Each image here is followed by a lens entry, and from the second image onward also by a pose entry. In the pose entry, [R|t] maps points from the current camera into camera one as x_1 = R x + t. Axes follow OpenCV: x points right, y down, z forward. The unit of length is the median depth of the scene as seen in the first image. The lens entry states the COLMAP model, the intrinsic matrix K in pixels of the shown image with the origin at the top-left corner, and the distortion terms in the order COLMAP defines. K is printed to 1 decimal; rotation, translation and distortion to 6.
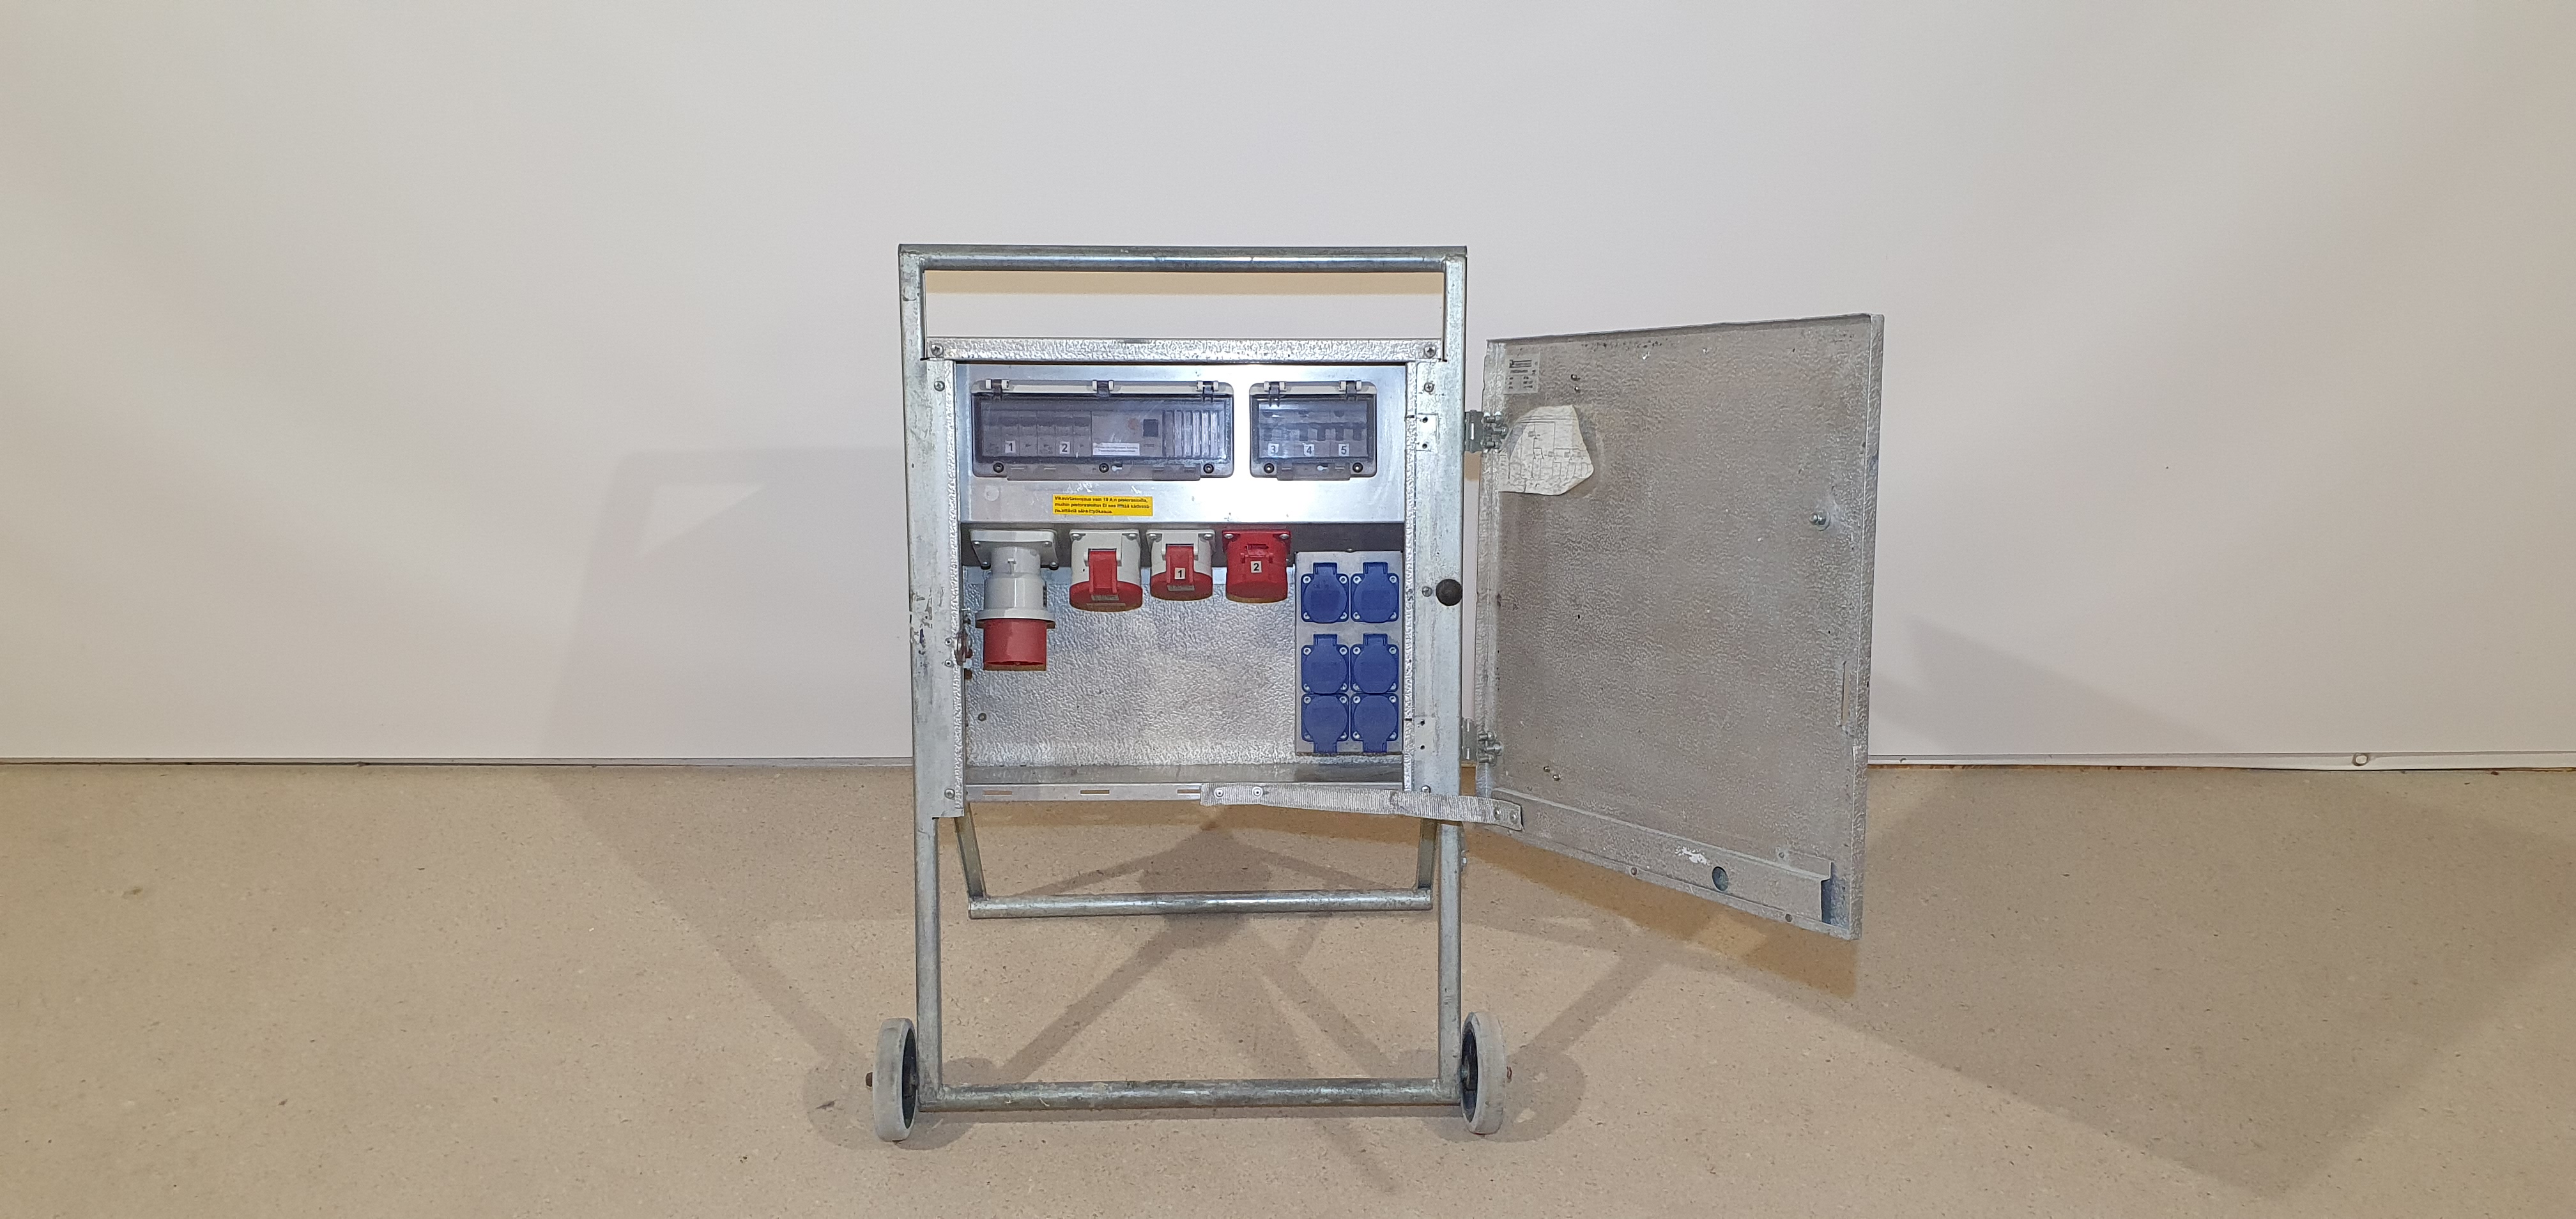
lens RADIAL K [[1807.6, 0, 1298.5], [0, 1807.6, 675.7], [0, 0, 1]] dist [0.003987, 0.000634]
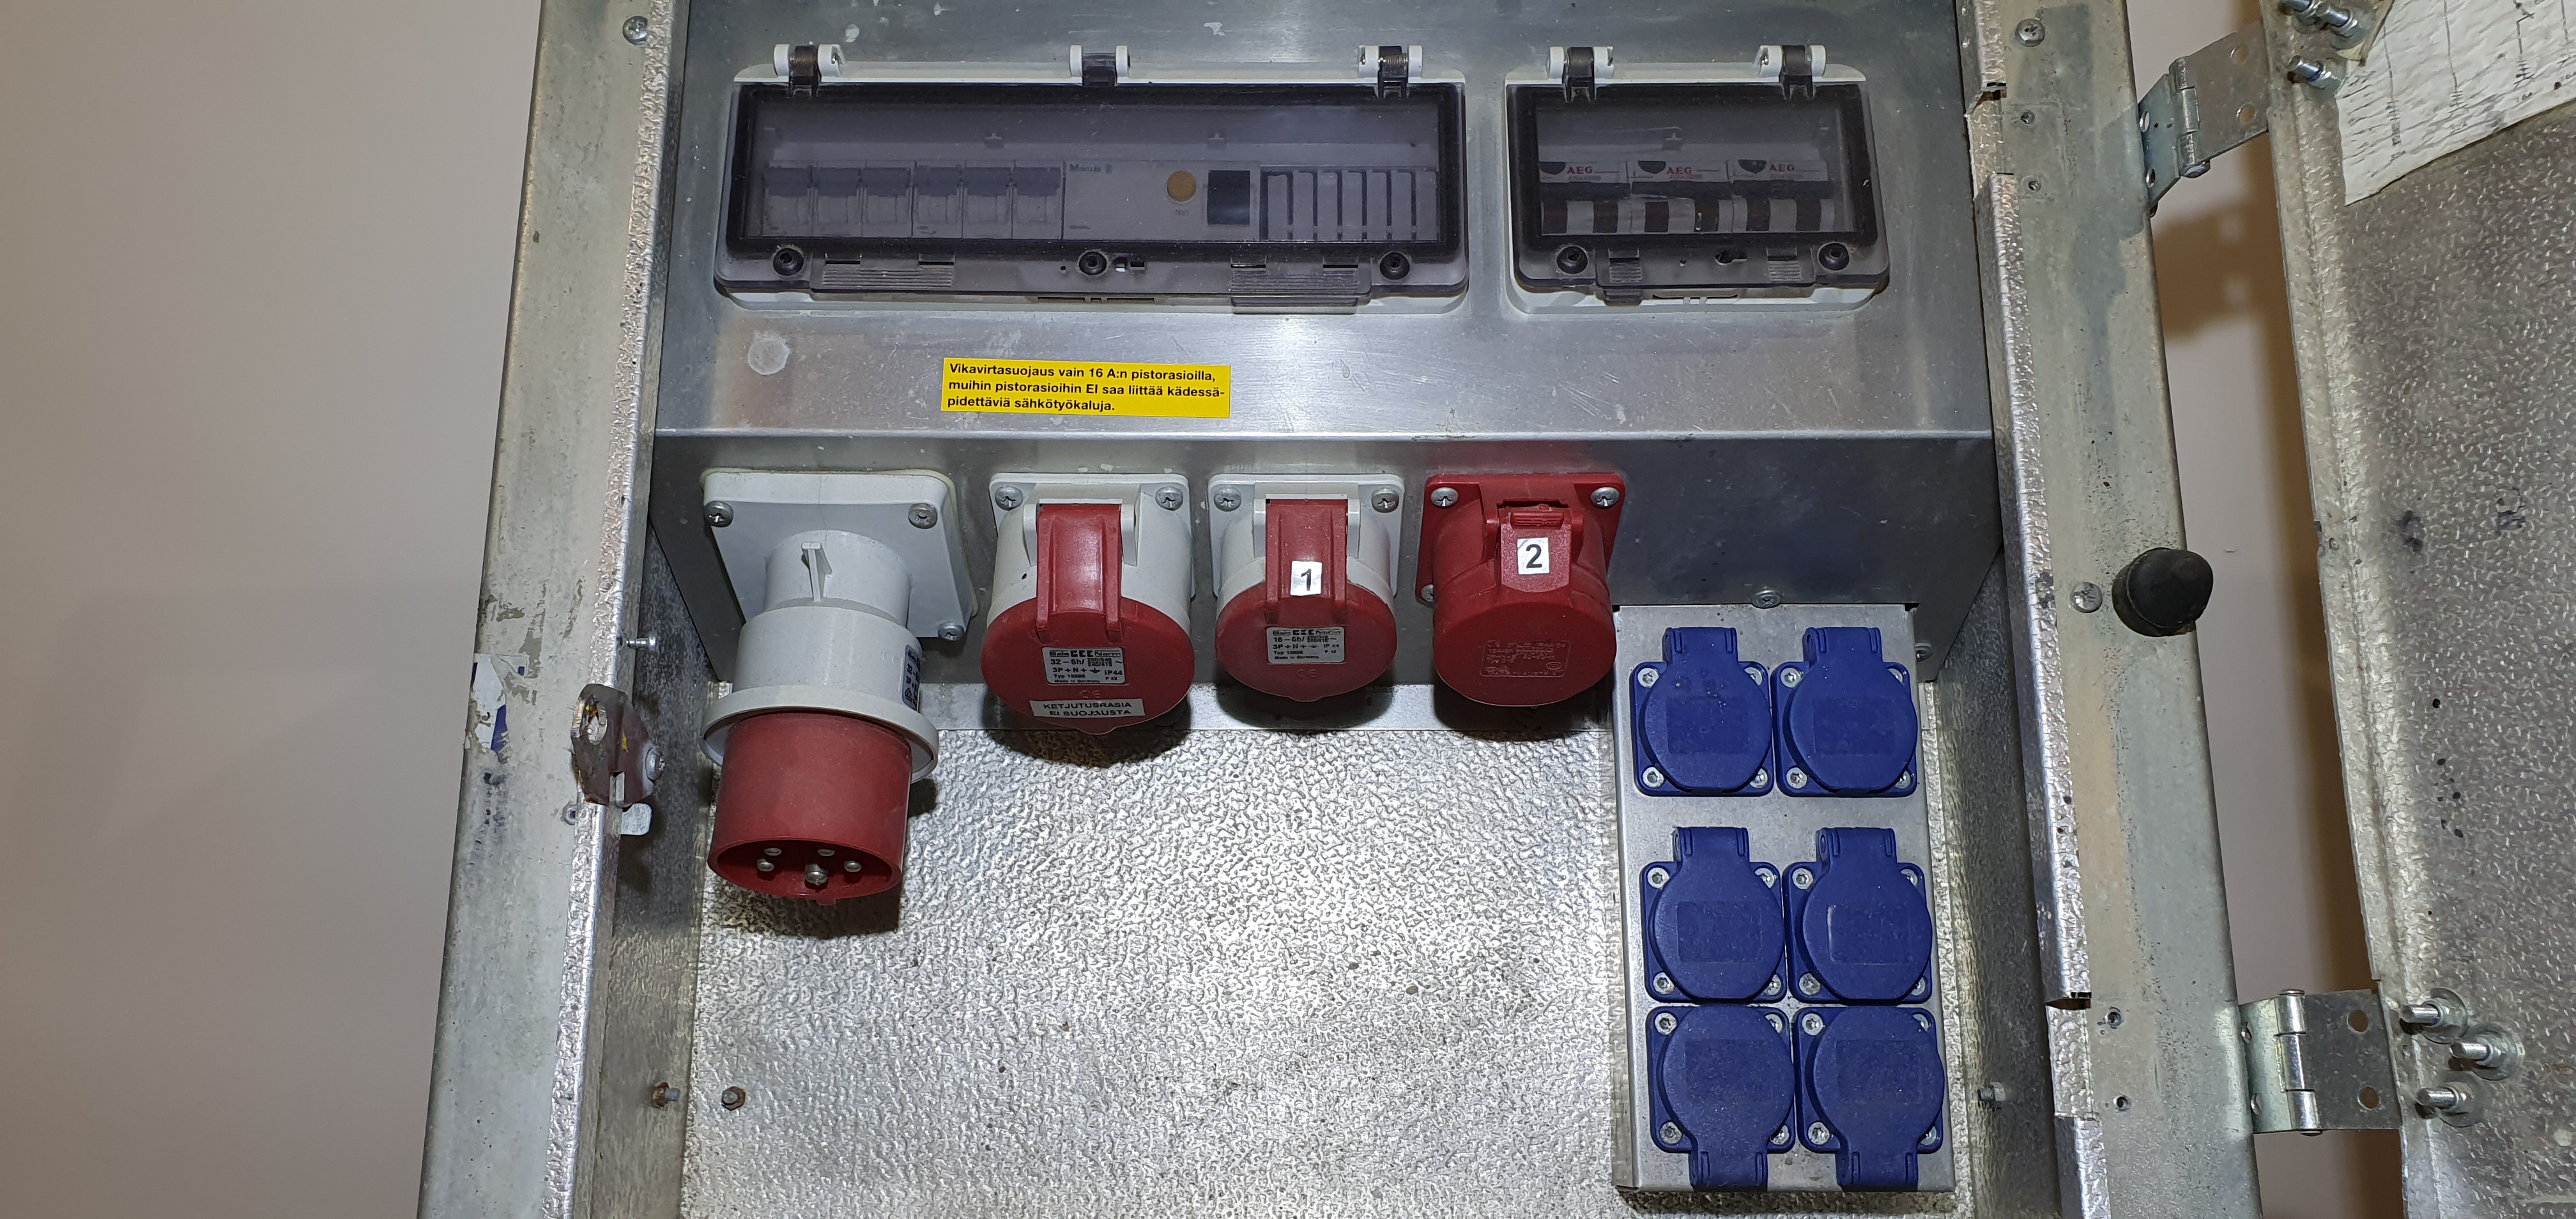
lens RADIAL K [[1969.1, 0, 1259.6], [0, 1969.1, 673.8], [0, 0, 1]] dist [0.000670, 0.001462]
pose [[0.999360, -0.006882, -0.035092, -0.062204], [-0.006122, 0.933899, -0.357484, 0.090575], [0.035233, 0.357470, 0.933260, 0.669400]]
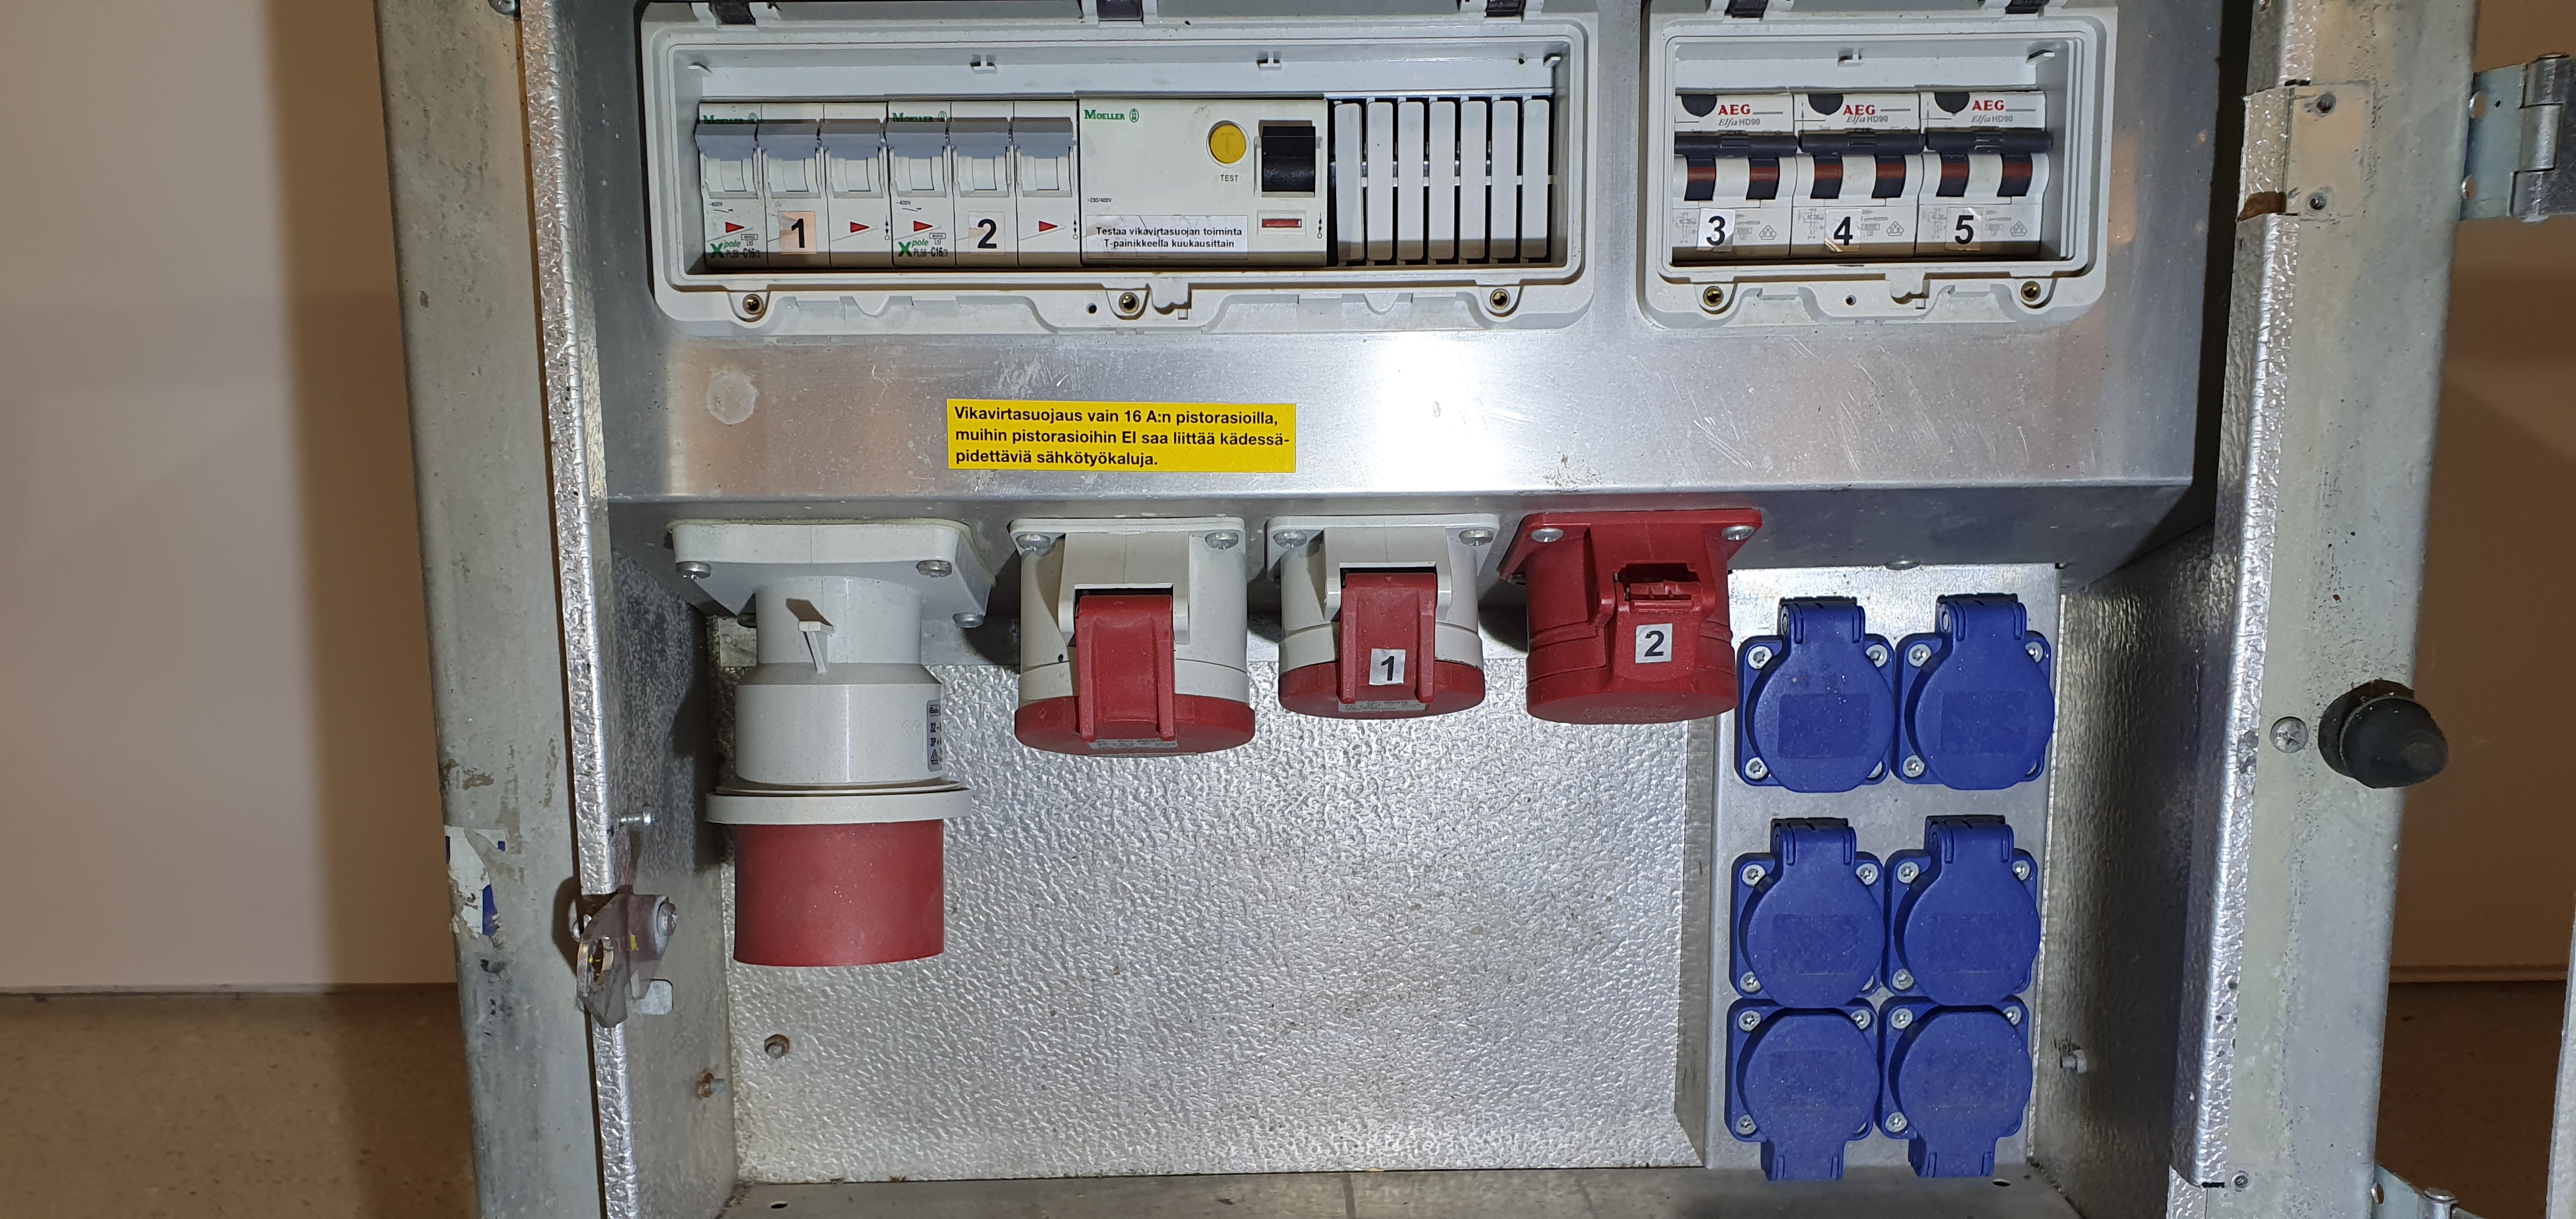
lens RADIAL K [[1969.1, 0, 1259.6], [0, 1969.1, 673.8], [0, 0, 1]] dist [0.000670, 0.001462]
pose [[0.999590, -0.010407, -0.026689, -0.078433], [0.011592, 0.998936, 0.044635, -0.070149], [0.026196, -0.044926, 0.998647, 0.687854]]
